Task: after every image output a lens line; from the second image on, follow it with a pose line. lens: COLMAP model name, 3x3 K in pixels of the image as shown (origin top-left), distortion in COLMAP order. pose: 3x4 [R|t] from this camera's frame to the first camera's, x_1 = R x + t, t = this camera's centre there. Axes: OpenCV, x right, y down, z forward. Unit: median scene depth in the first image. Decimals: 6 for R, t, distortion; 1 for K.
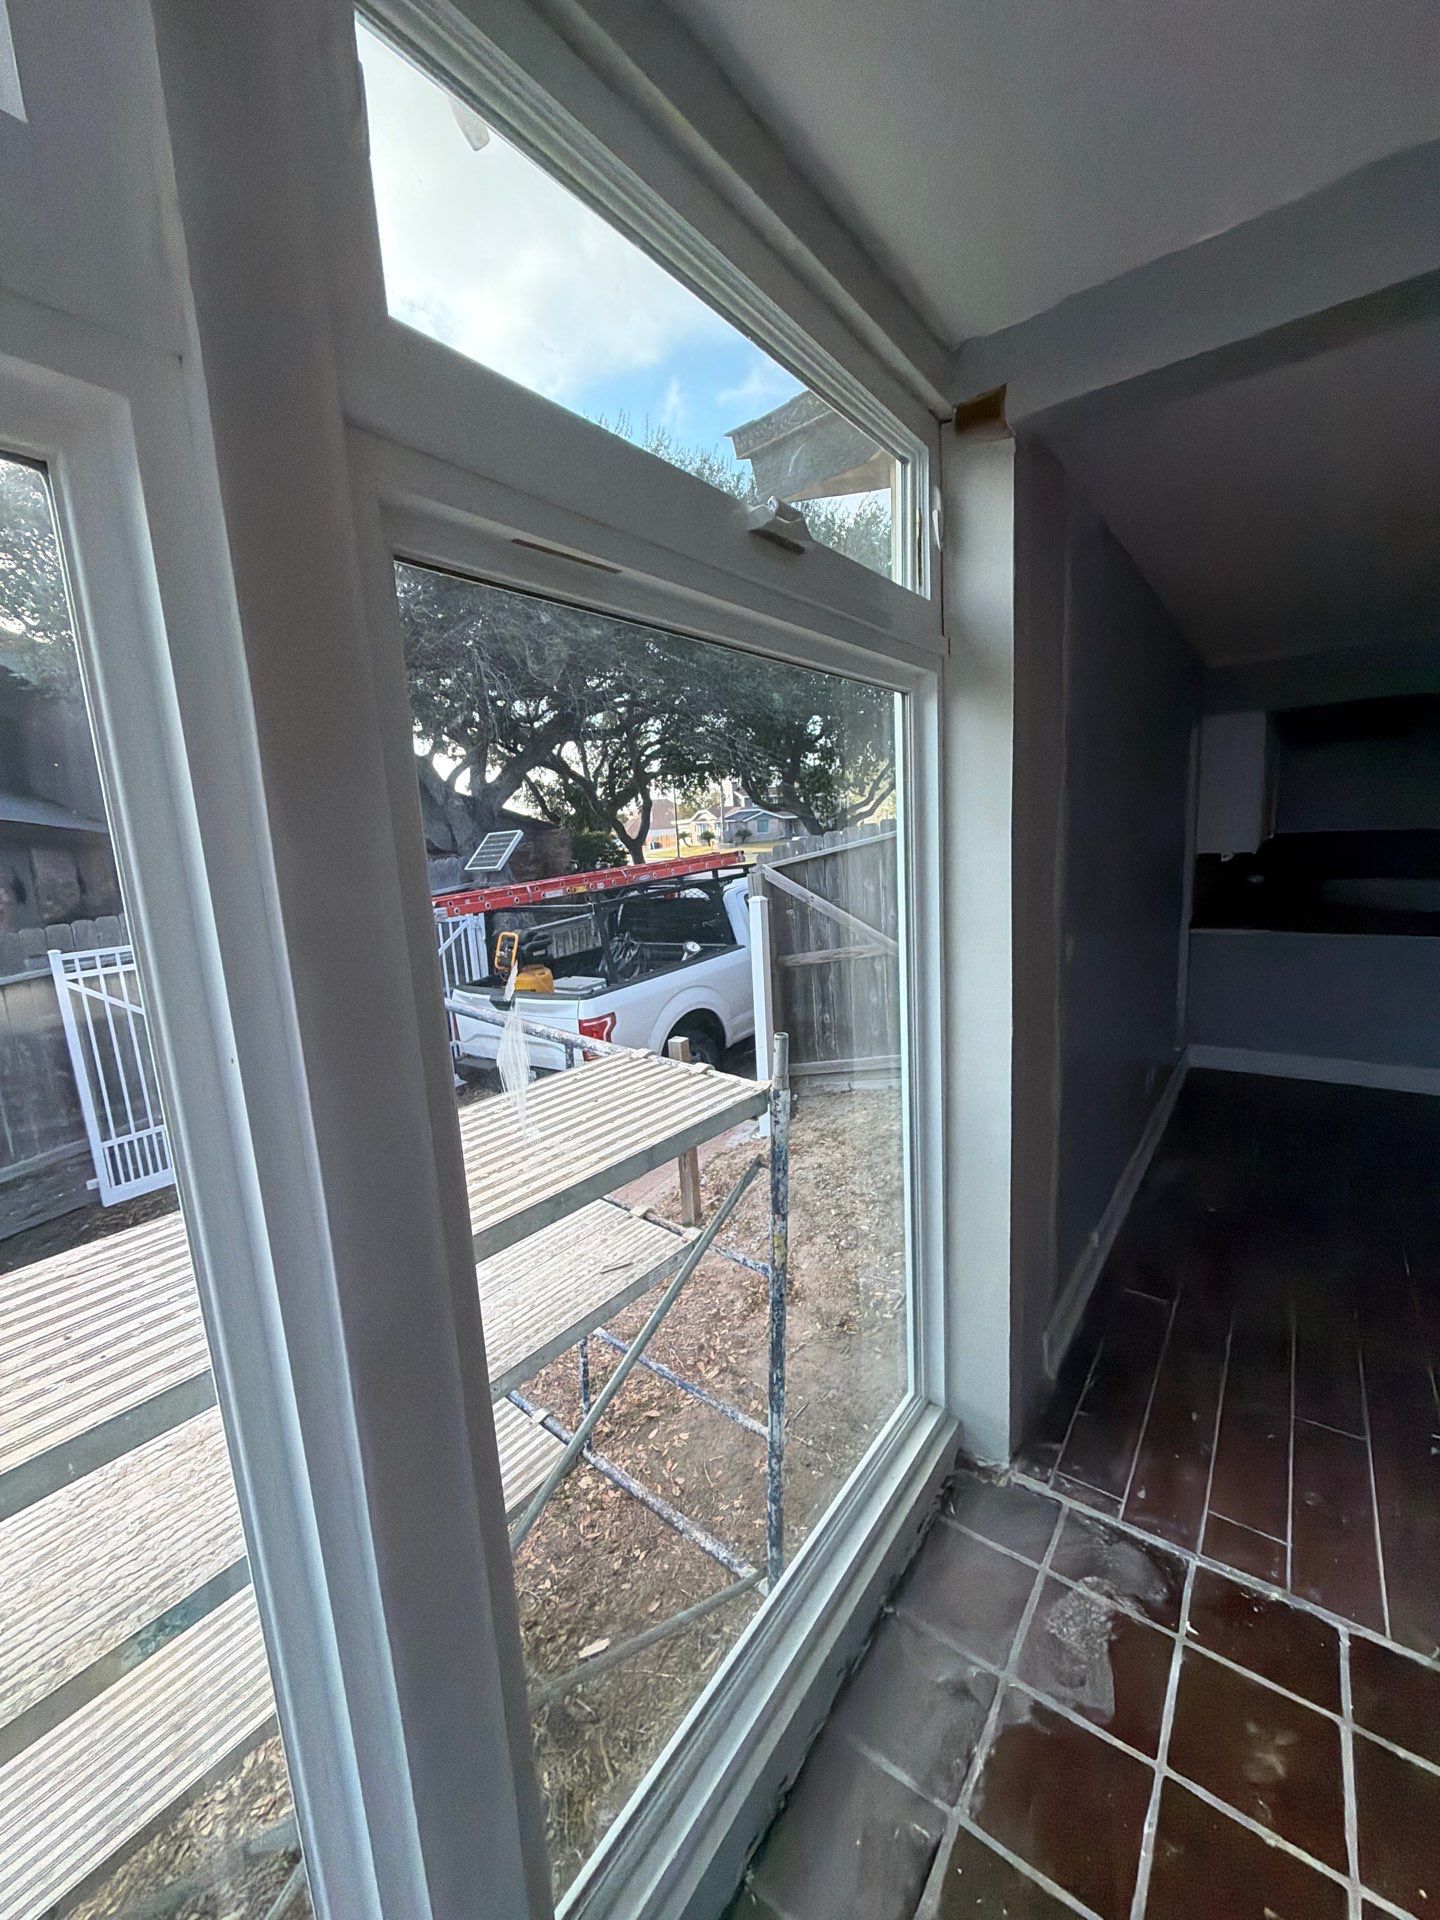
lens RADIAL K [[762.1, 0, 721.8], [0, 762.1, 963.1], [0, 0, 1]] dist [-0.000282, -0.000200]
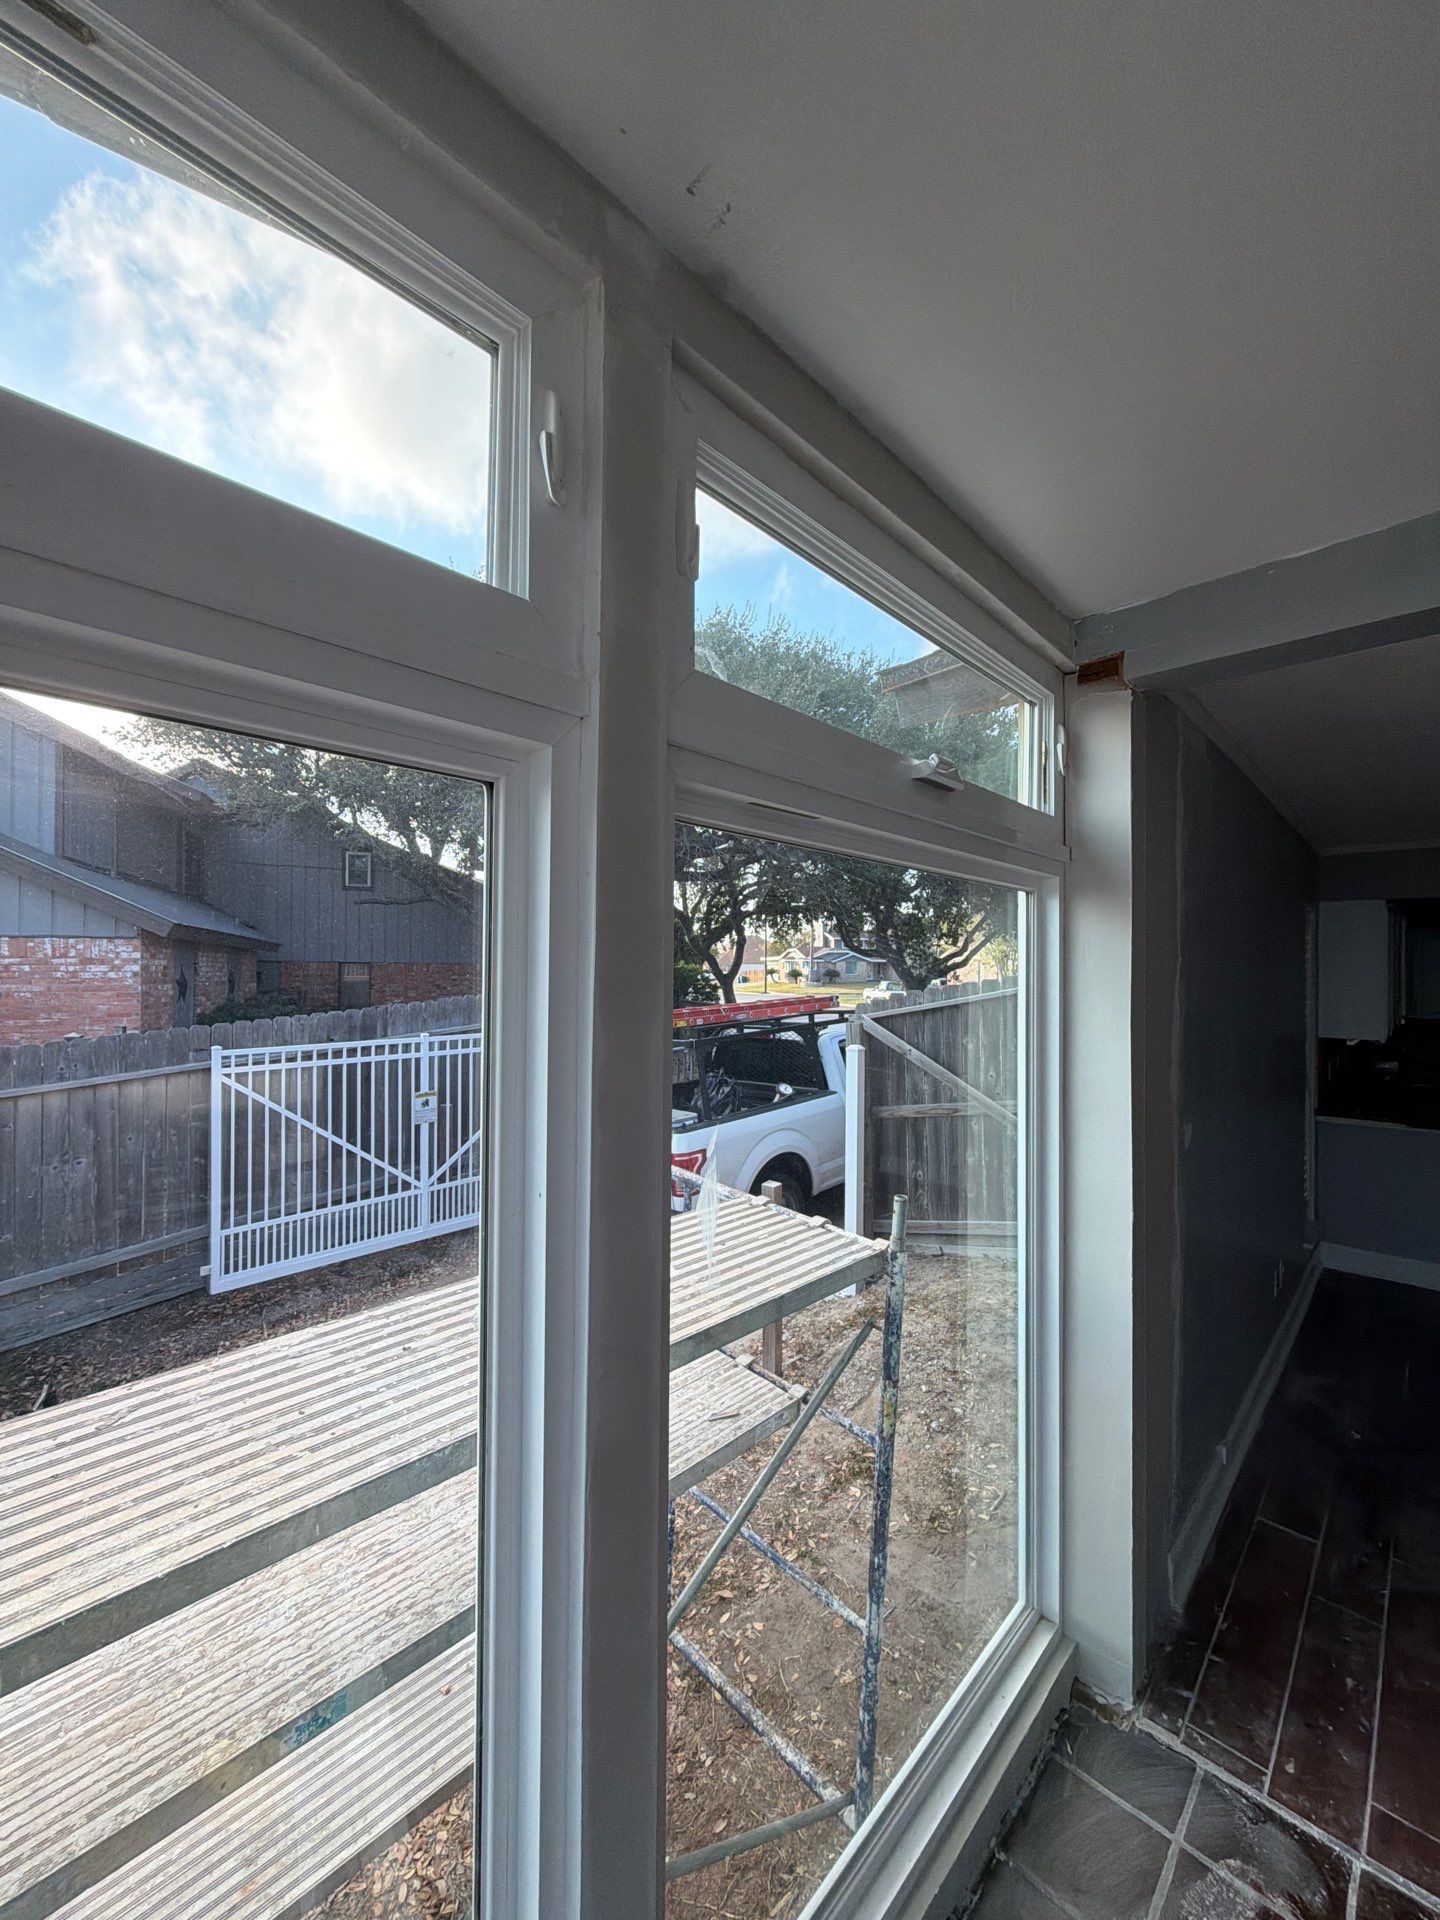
lens RADIAL K [[762.6, 0, 719.8], [0, 762.6, 960.2], [0, 0, 1]] dist [-0.002536, 0.000657]
pose [[0.991224, 0.063246, -0.116086, -0.062672], [-0.082945, 0.981316, -0.173607, -0.021373], [0.102937, 0.181712, 0.977949, -0.104551]]
